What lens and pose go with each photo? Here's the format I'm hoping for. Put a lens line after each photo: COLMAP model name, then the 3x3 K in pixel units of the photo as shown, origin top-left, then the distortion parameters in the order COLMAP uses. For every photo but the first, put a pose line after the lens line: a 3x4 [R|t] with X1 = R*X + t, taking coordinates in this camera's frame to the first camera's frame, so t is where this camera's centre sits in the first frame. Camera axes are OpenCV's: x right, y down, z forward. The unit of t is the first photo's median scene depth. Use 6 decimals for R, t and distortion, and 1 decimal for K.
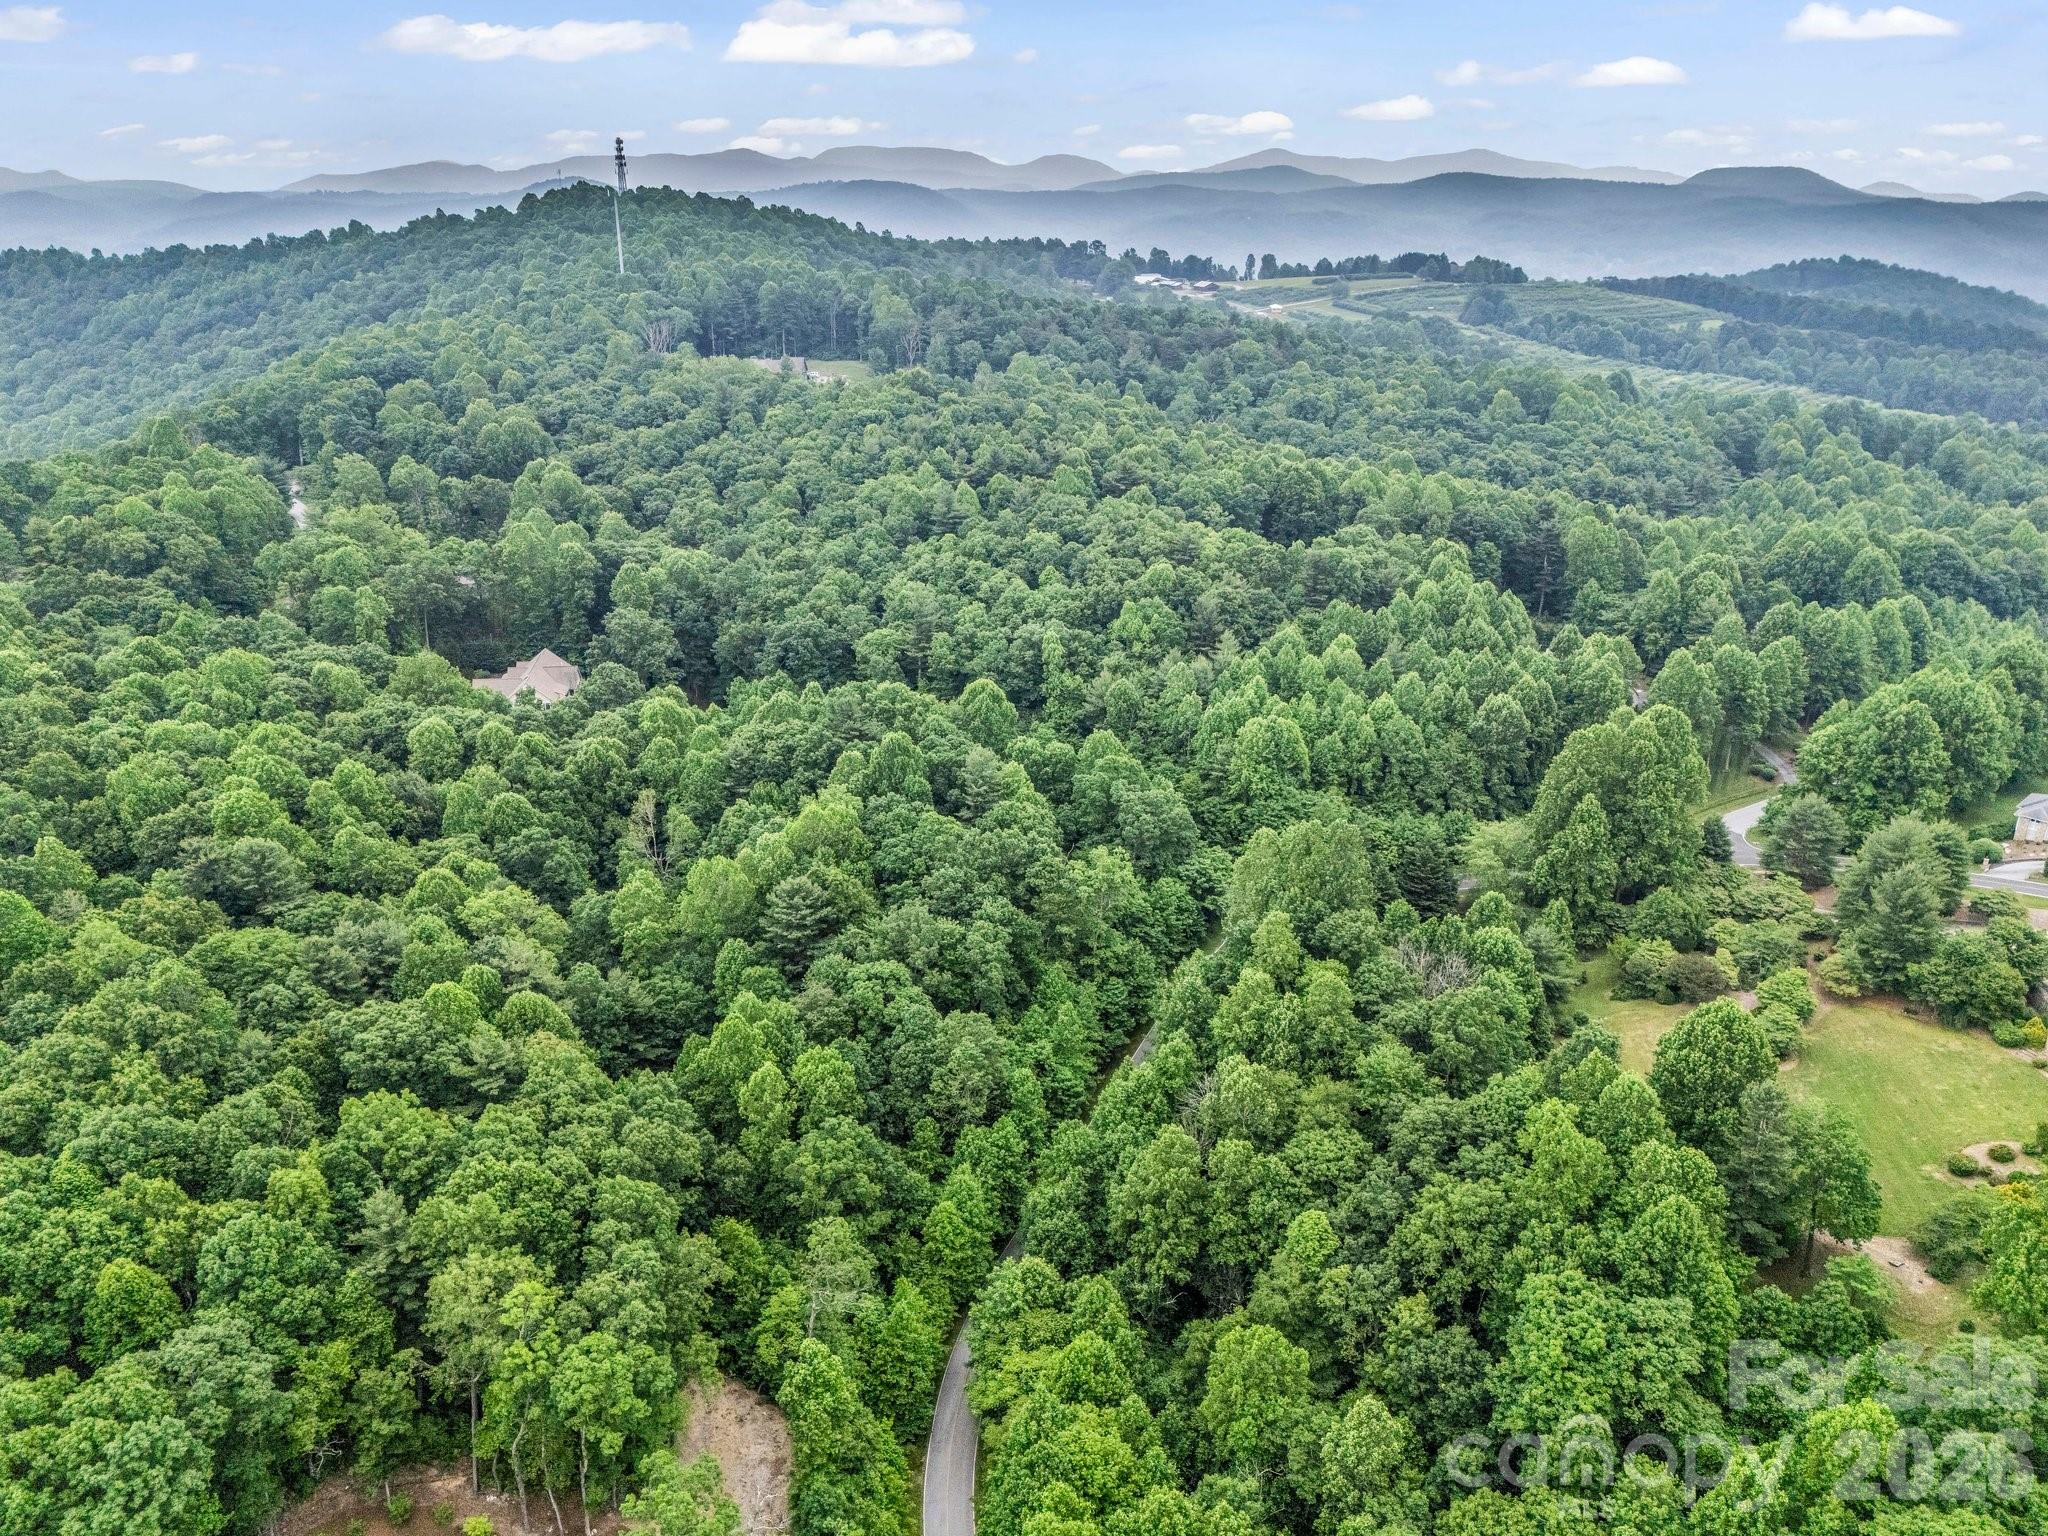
lens RADIAL K [[1511.6, 0, 1026.7], [0, 1511.6, 775.6], [0, 0, 1]] dist [0.069146, -0.058711]
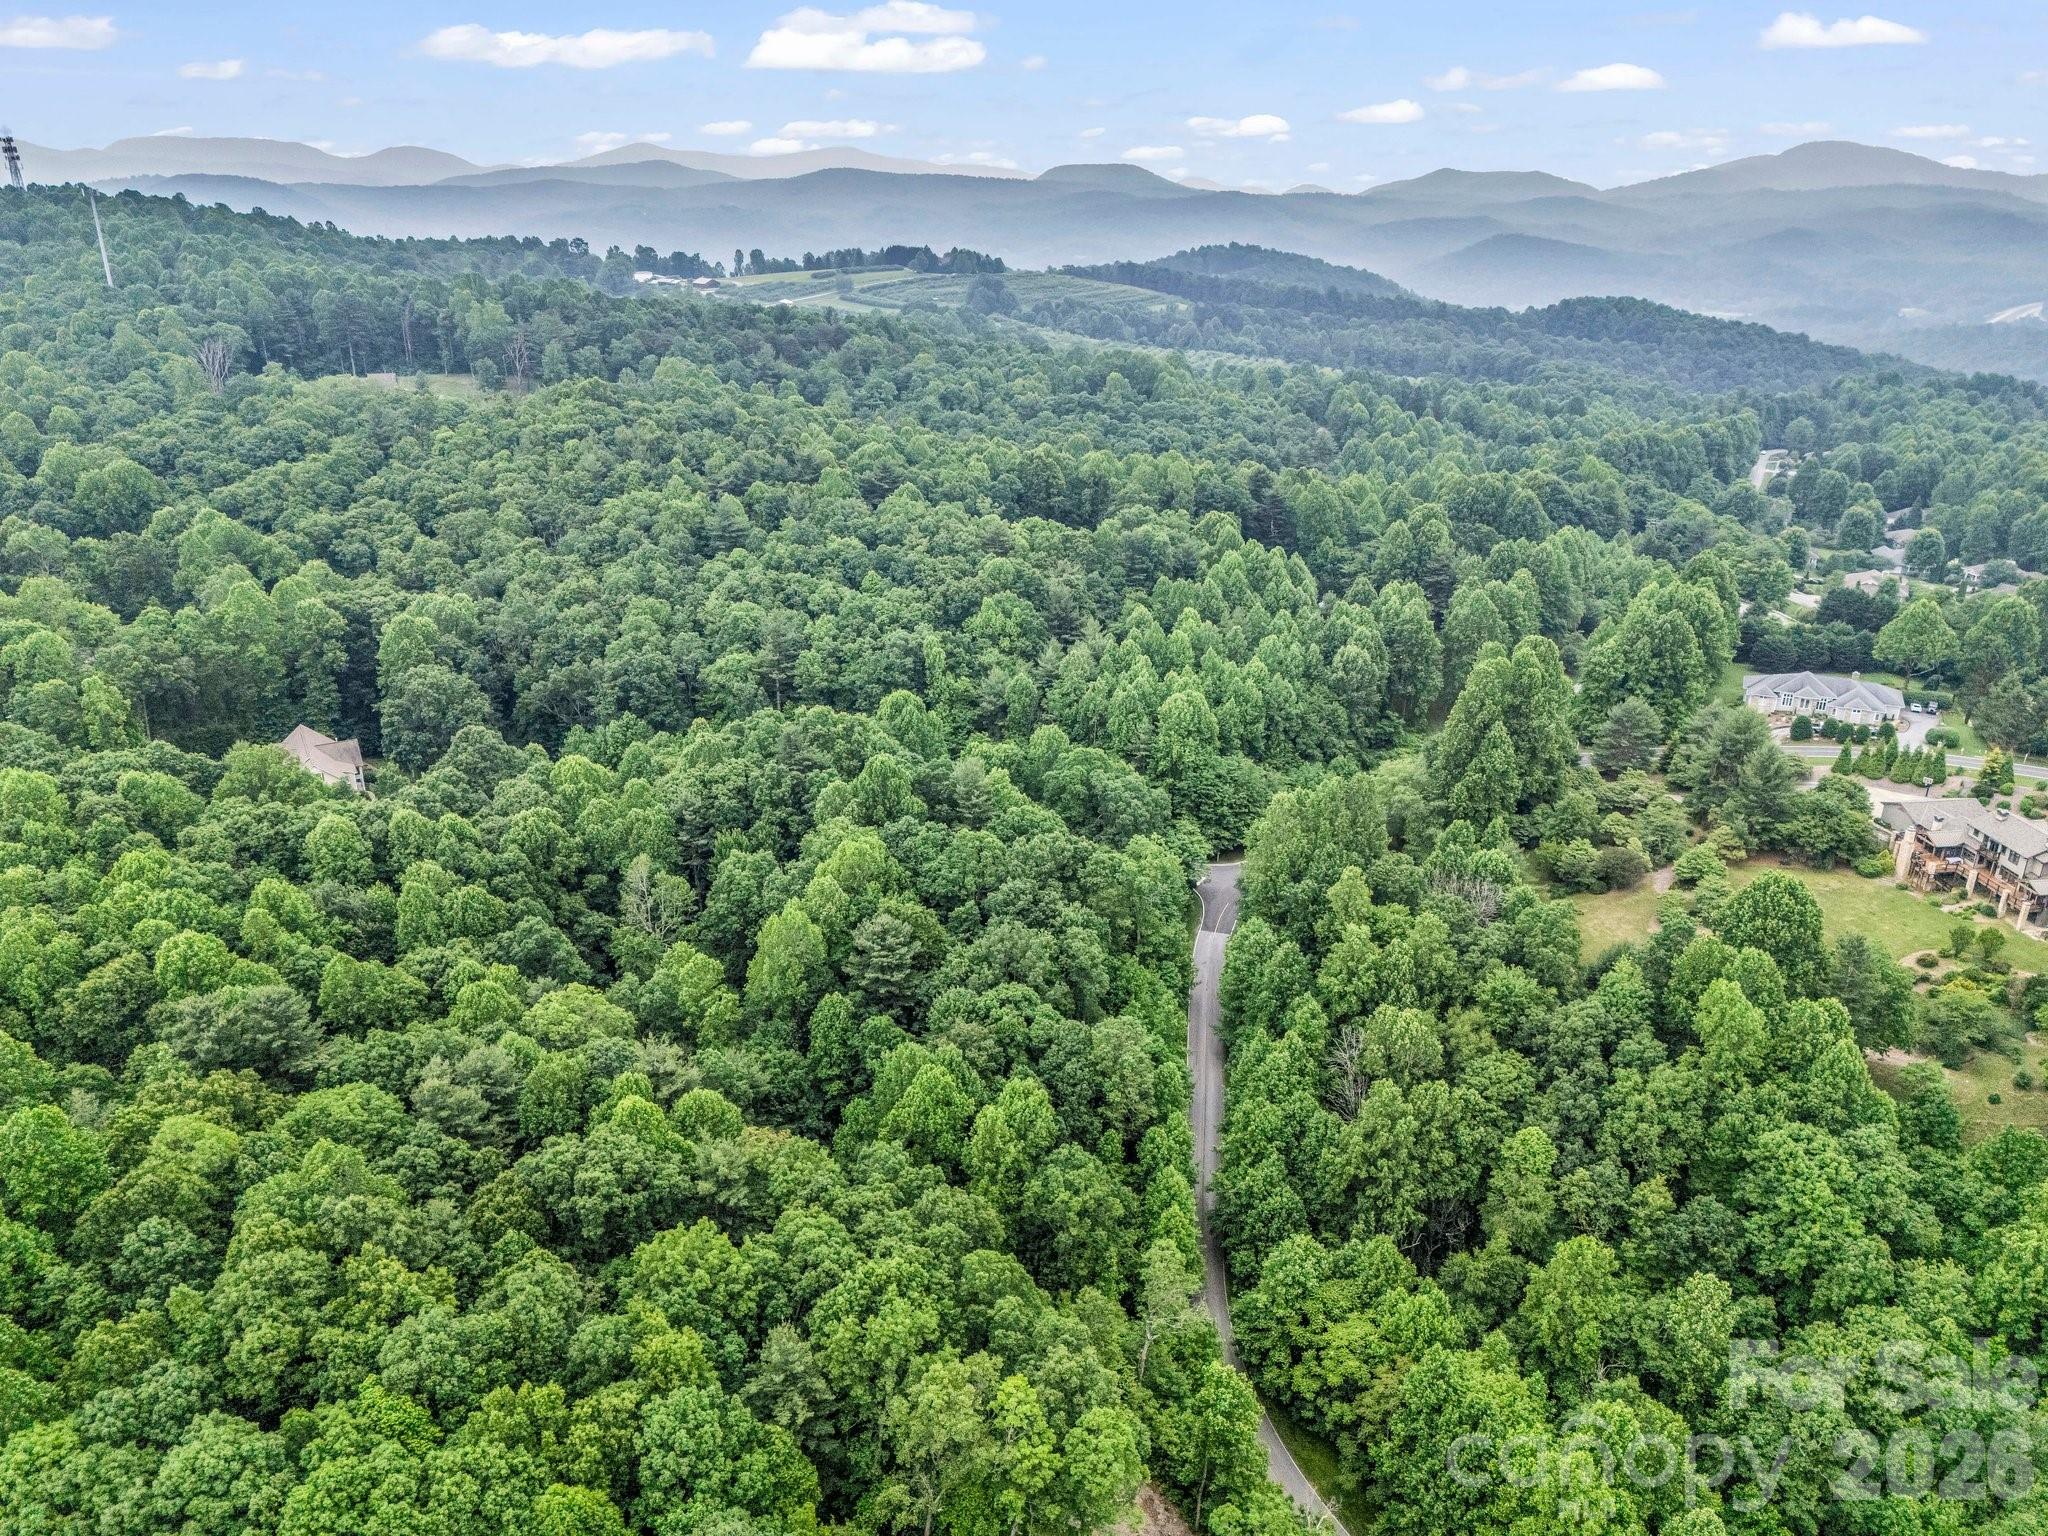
lens RADIAL K [[1511.6, 0, 1020.7], [0, 1511.6, 758.1], [0, 0, 1]] dist [0.069146, -0.058711]
pose [[0.928137, -0.140695, 0.344624, -0.275483], [0.142912, 0.989551, 0.019104, -0.026423], [-0.343711, 0.031520, 0.938546, 0.056297]]
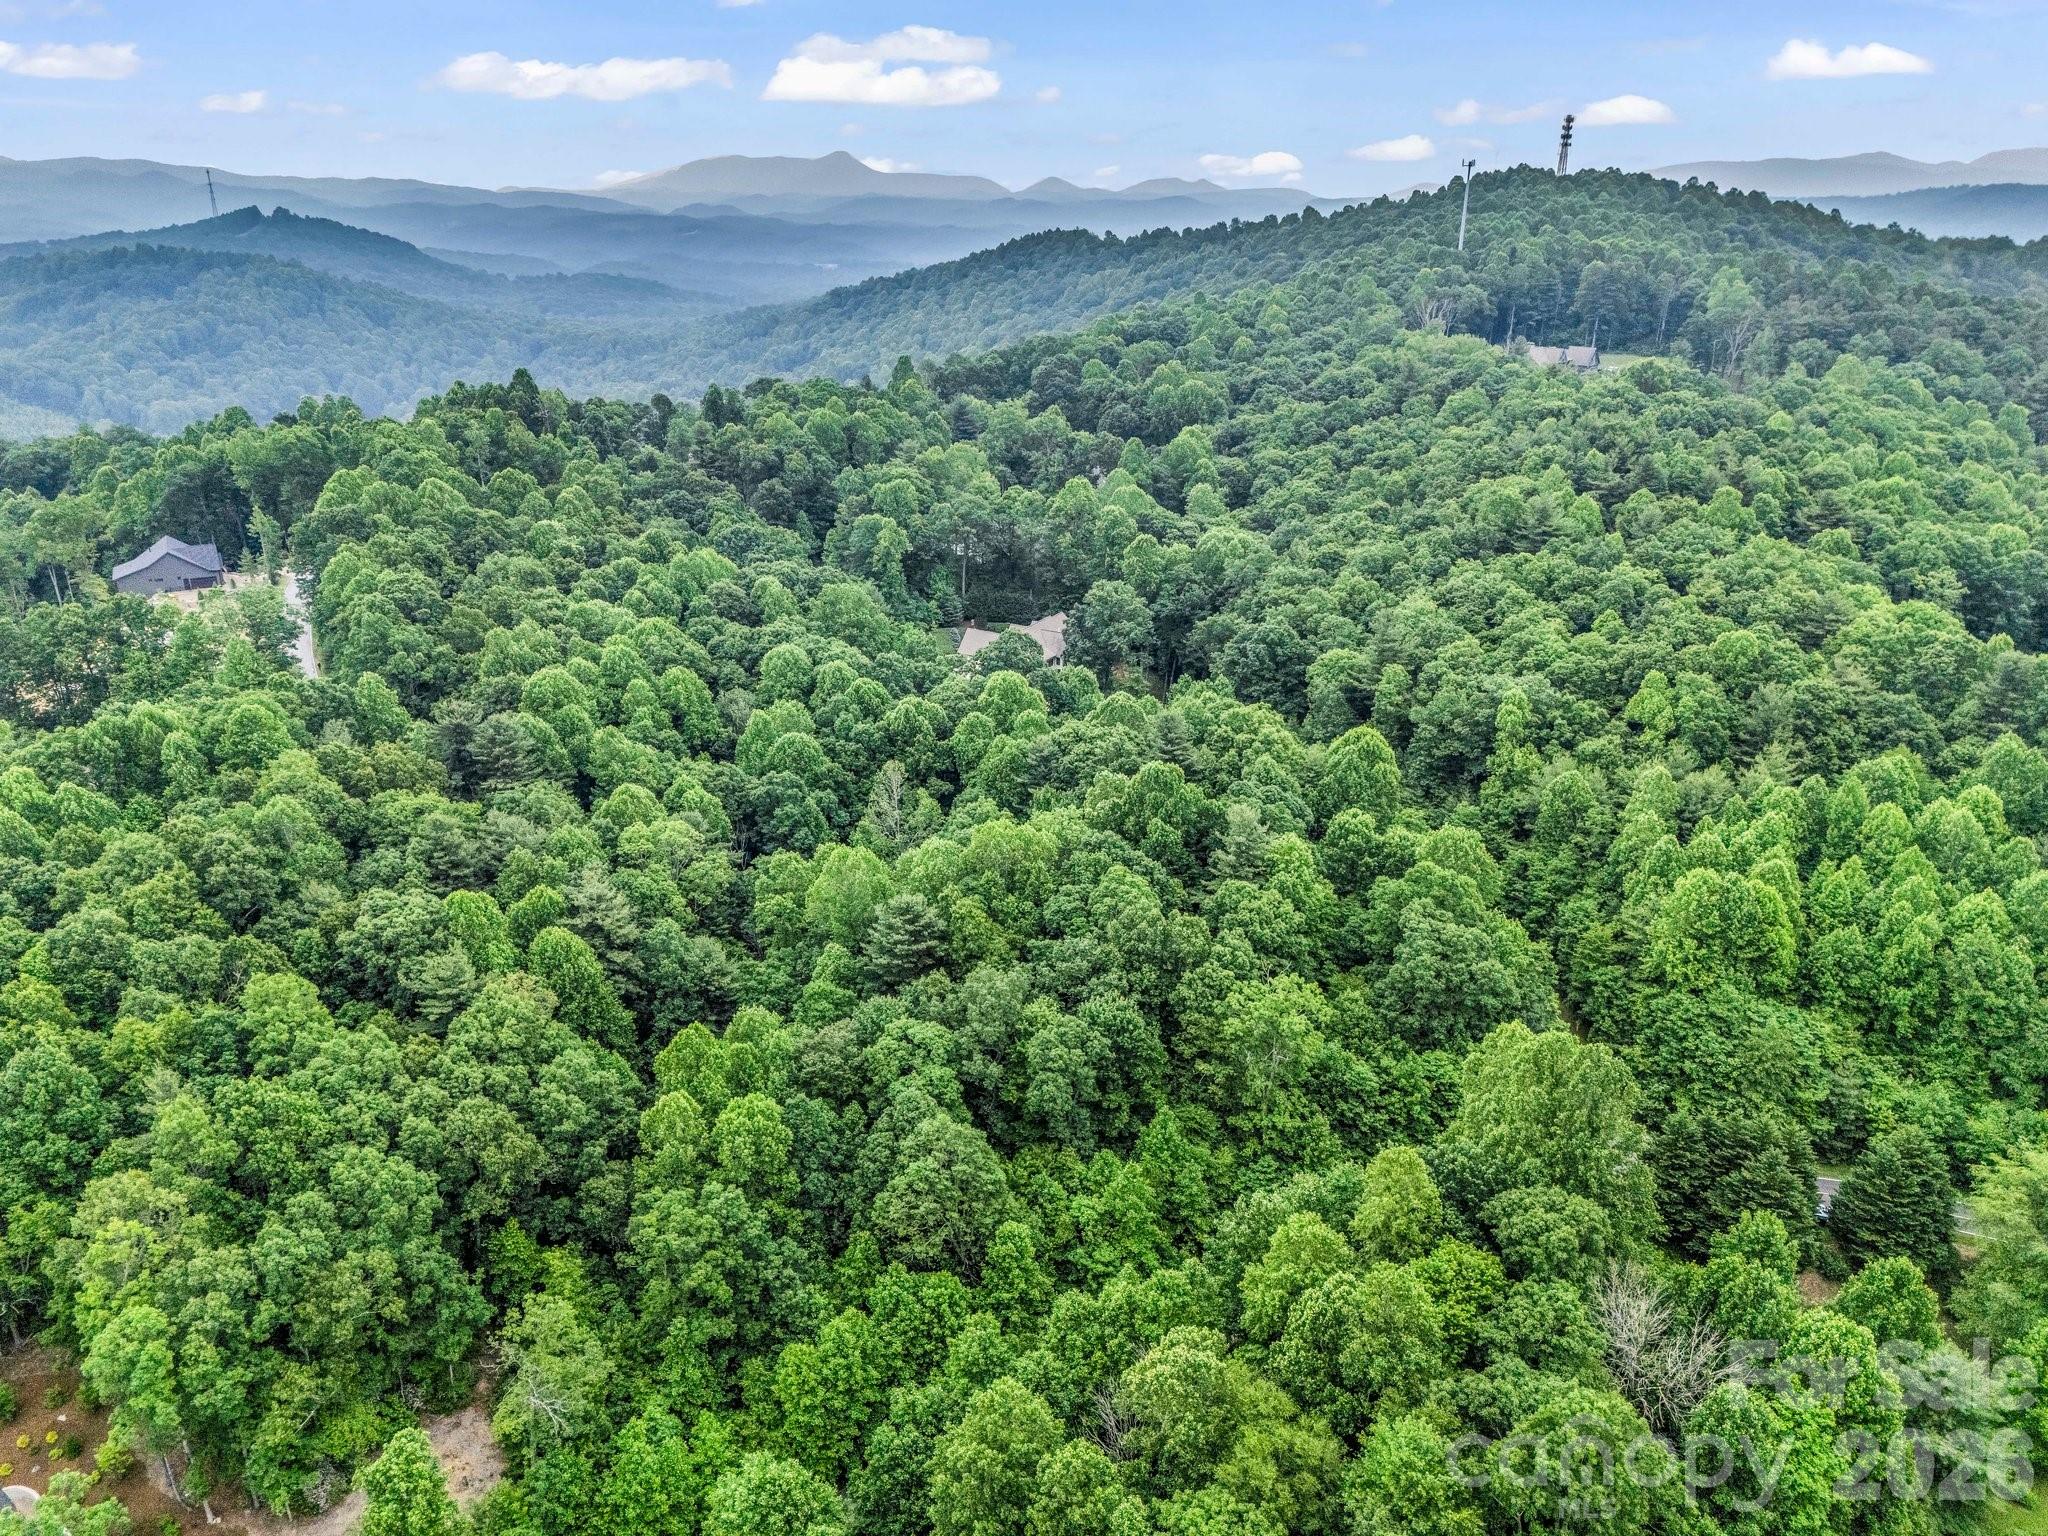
lens RADIAL K [[1511.6, 0, 1016.2], [0, 1511.6, 777.9], [0, 0, 1]] dist [0.069146, -0.058711]
pose [[0.794972, 0.229580, -0.561527, 0.246807], [-0.231333, 0.970407, 0.069244, -0.047518], [0.560807, 0.074853, 0.824556, 0.244259]]
